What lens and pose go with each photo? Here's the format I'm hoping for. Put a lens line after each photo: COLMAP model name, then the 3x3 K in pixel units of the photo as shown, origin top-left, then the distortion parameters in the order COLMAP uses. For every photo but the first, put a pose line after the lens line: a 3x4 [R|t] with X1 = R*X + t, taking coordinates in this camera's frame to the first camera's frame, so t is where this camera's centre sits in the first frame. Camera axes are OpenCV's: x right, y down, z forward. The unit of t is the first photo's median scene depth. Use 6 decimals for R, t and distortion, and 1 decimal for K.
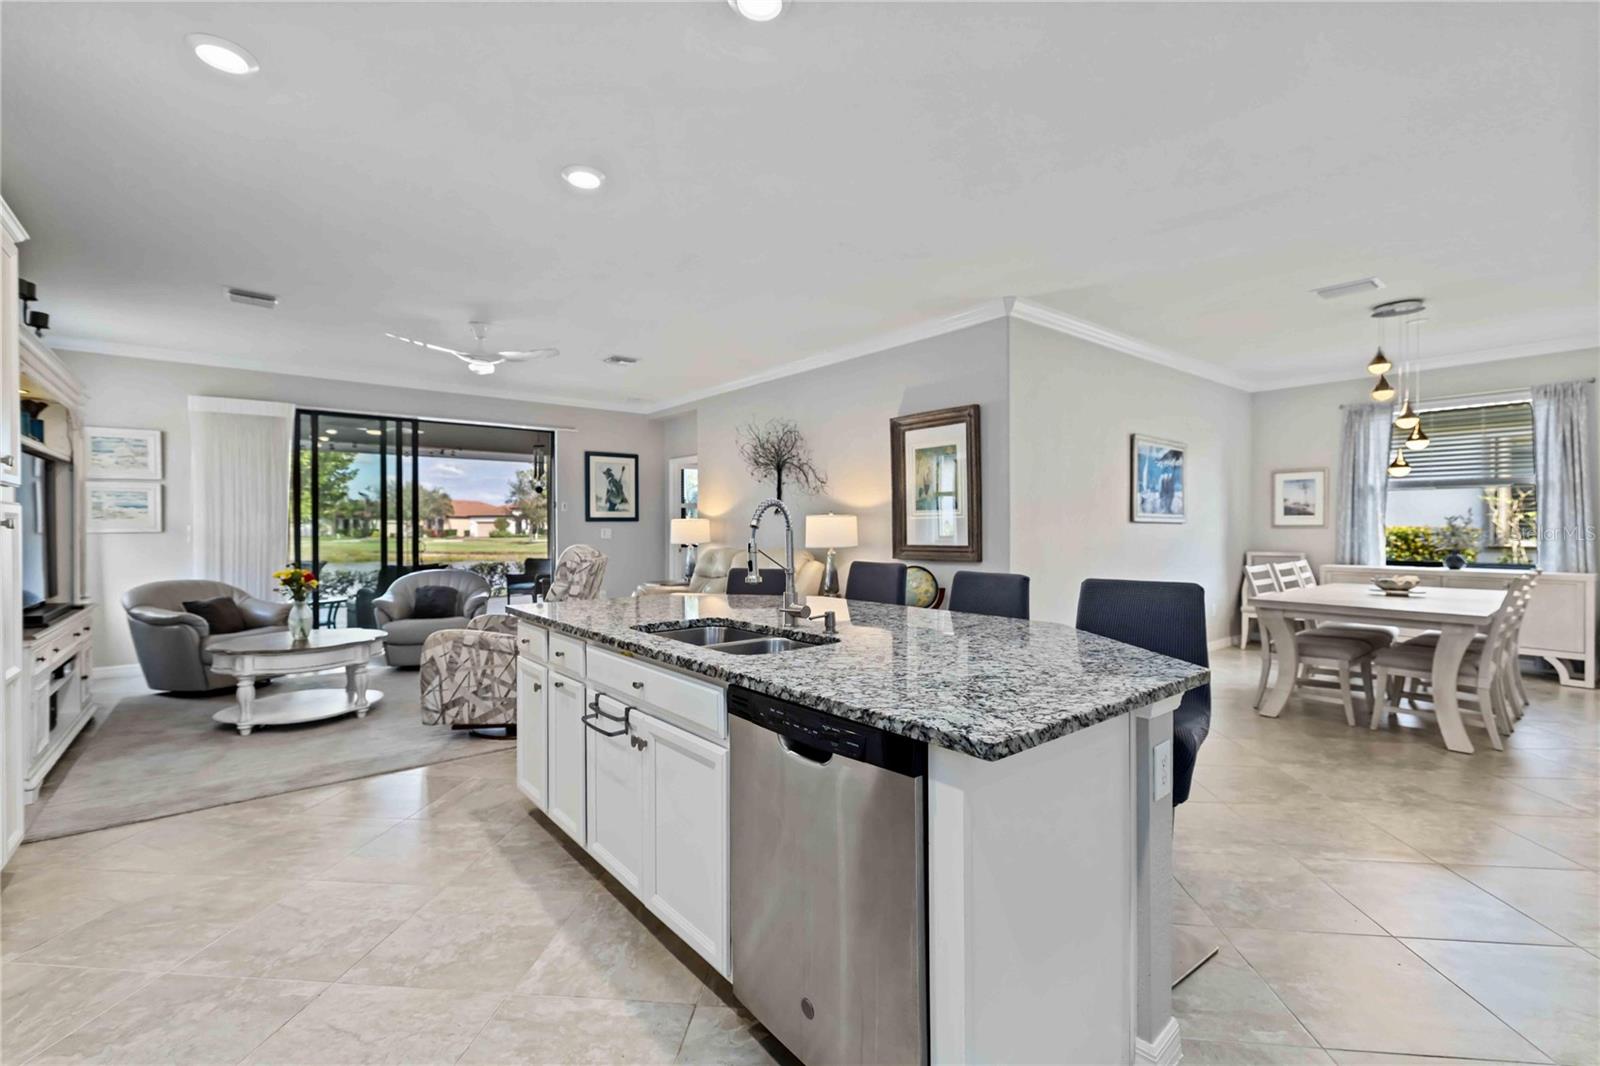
lens RADIAL K [[695.5, 0, 798.1], [0, 695.5, 532.0], [0, 0, 1]] dist [0.001130, 0.002651]
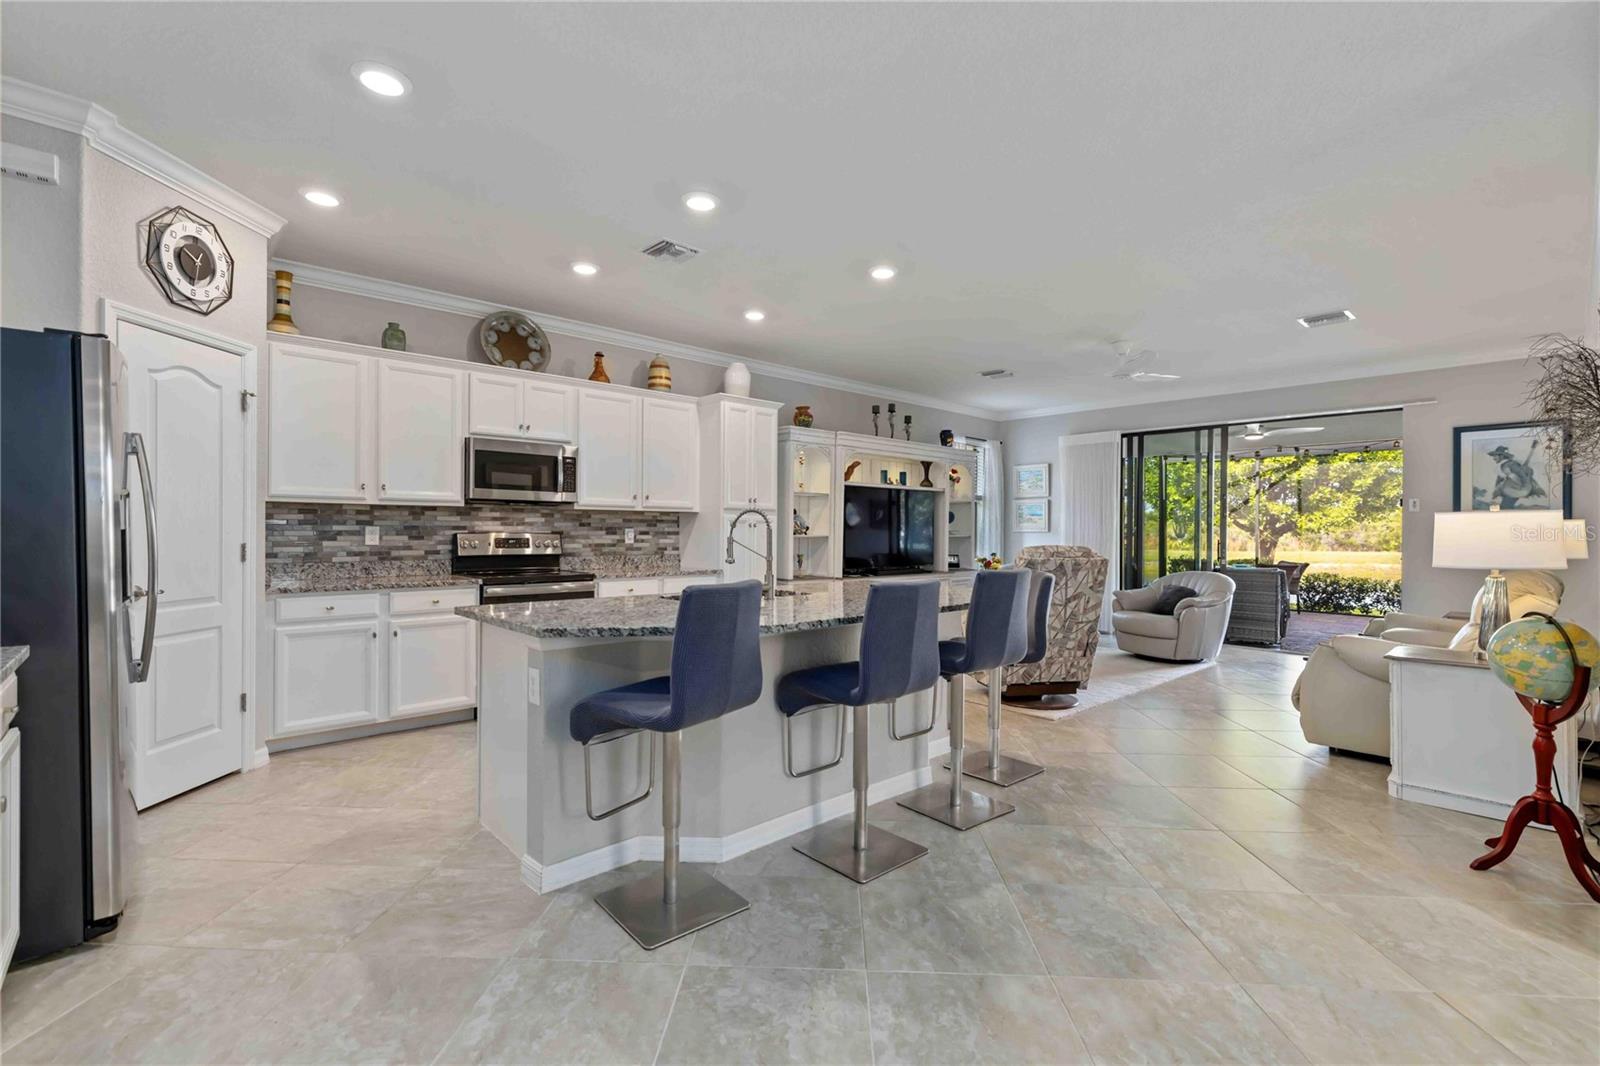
lens RADIAL K [[695.5, 0, 797.0], [0, 695.5, 533.1], [0, 0, 1]] dist [0.001130, 0.002651]
pose [[0.059747, 0.010062, -0.998163, 0.552316], [-0.015001, 0.999845, 0.009181, -0.003287], [0.998101, 0.014425, 0.059889, 0.395217]]
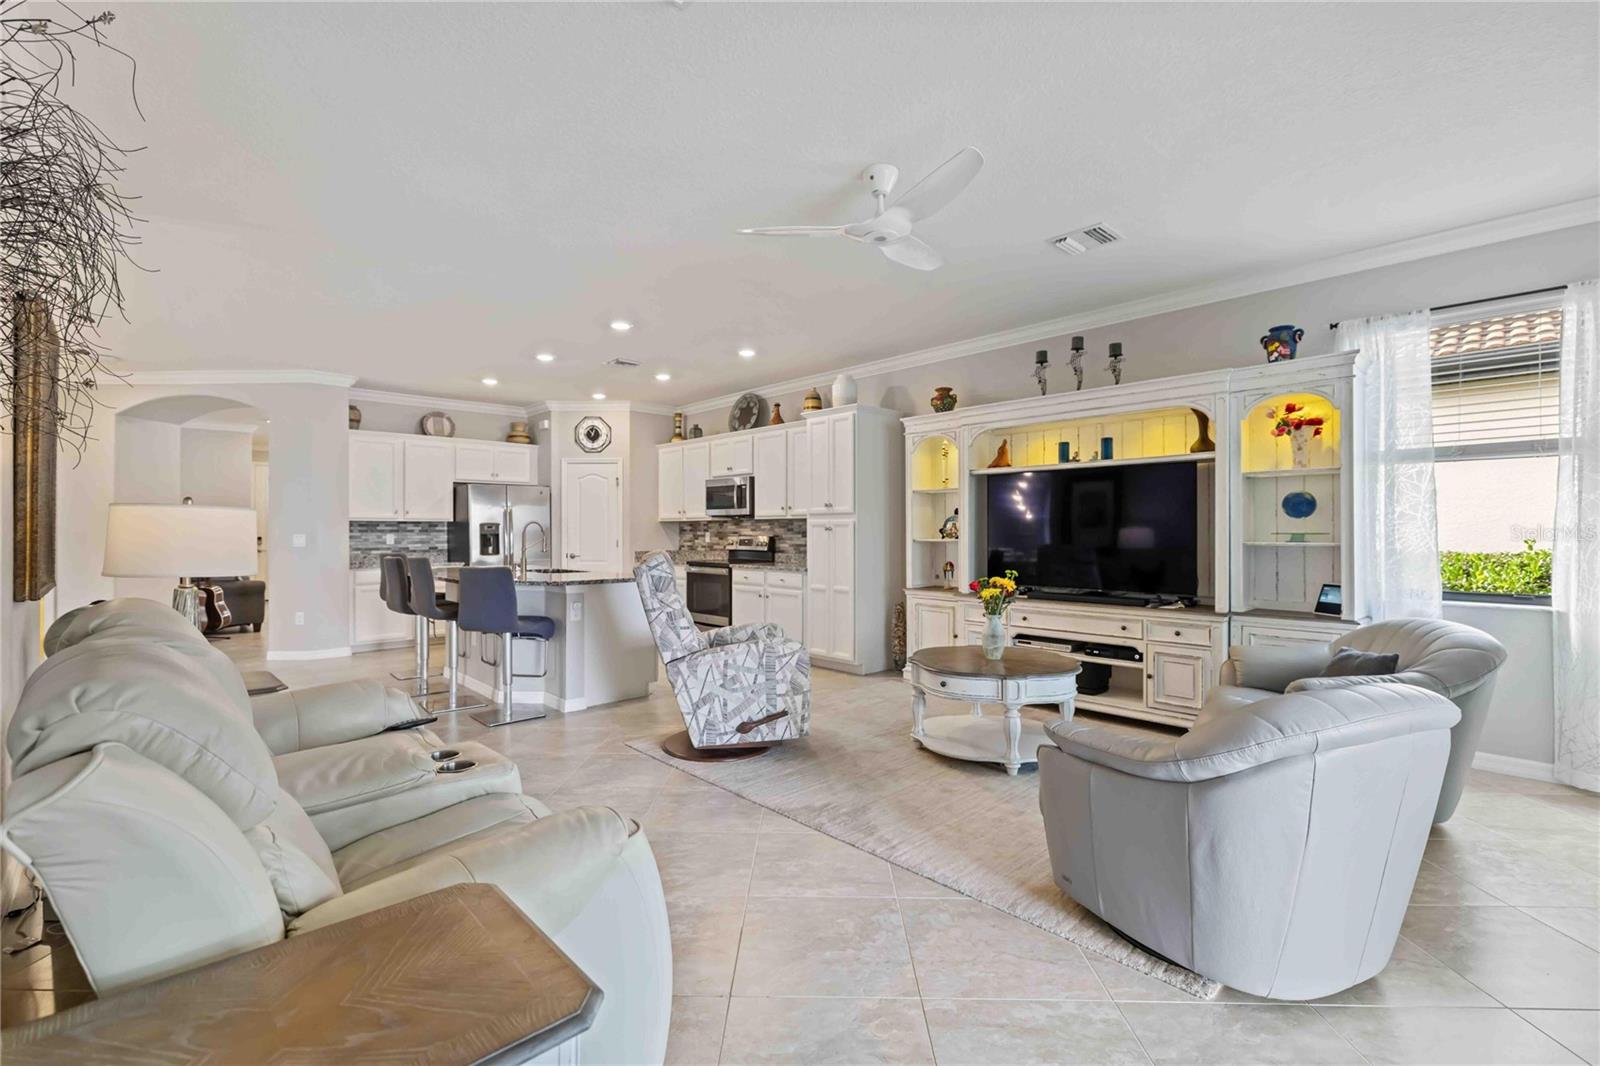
lens RADIAL K [[695.5, 0, 808.5], [0, 695.5, 536.6], [0, 0, 1]] dist [0.001130, 0.002651]
pose [[-0.995633, 0.005483, -0.093195, -0.317207], [0.004084, 0.999876, 0.015198, -0.008813], [0.093267, 0.014751, -0.995532, 1.432217]]
